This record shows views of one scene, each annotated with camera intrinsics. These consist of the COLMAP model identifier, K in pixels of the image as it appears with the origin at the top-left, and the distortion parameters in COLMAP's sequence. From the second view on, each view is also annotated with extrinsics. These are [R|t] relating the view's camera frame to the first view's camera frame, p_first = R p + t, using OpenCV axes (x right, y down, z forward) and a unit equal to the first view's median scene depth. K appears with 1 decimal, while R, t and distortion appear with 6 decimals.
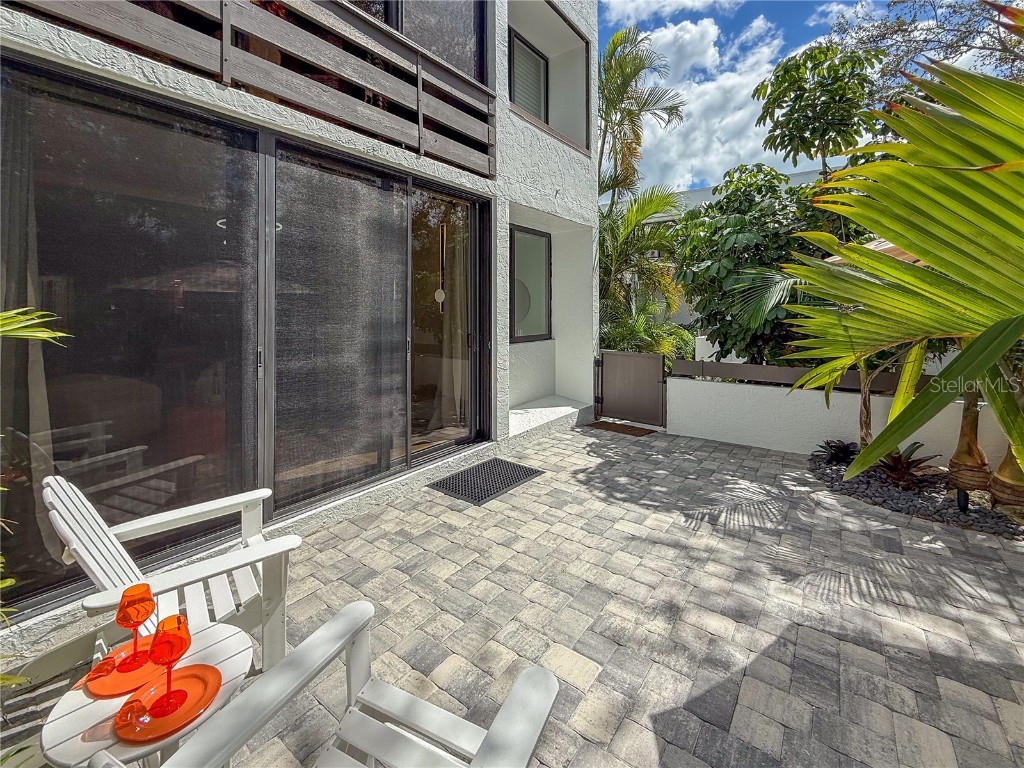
lens RADIAL K [[433.0, 0, 512.0], [0, 433.0, 384.0], [0, 0, 1]] dist [0.000451, -0.000090]
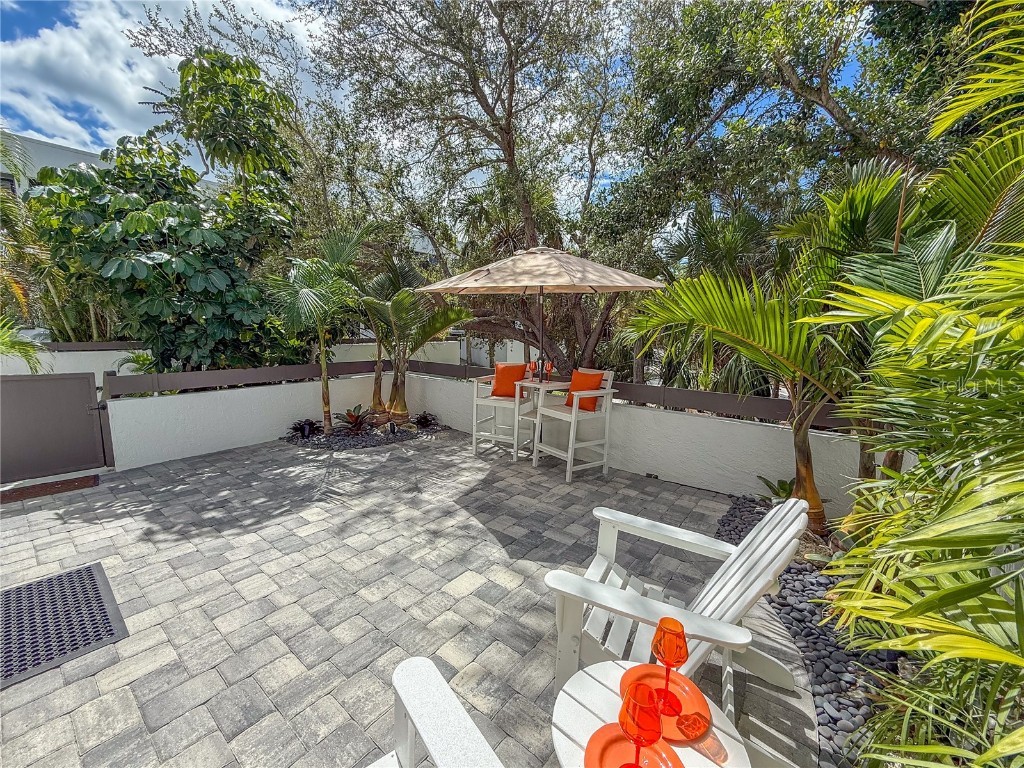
lens RADIAL K [[414.3, 0, 512.0], [0, 414.3, 384.0], [0, 0, 1]] dist [0.001832, 0.000040]
pose [[0.023939, -0.130860, 0.991112, -0.712002], [0.147640, 0.980988, 0.125958, -0.063791], [-0.988751, 0.143313, 0.042804, 0.488614]]
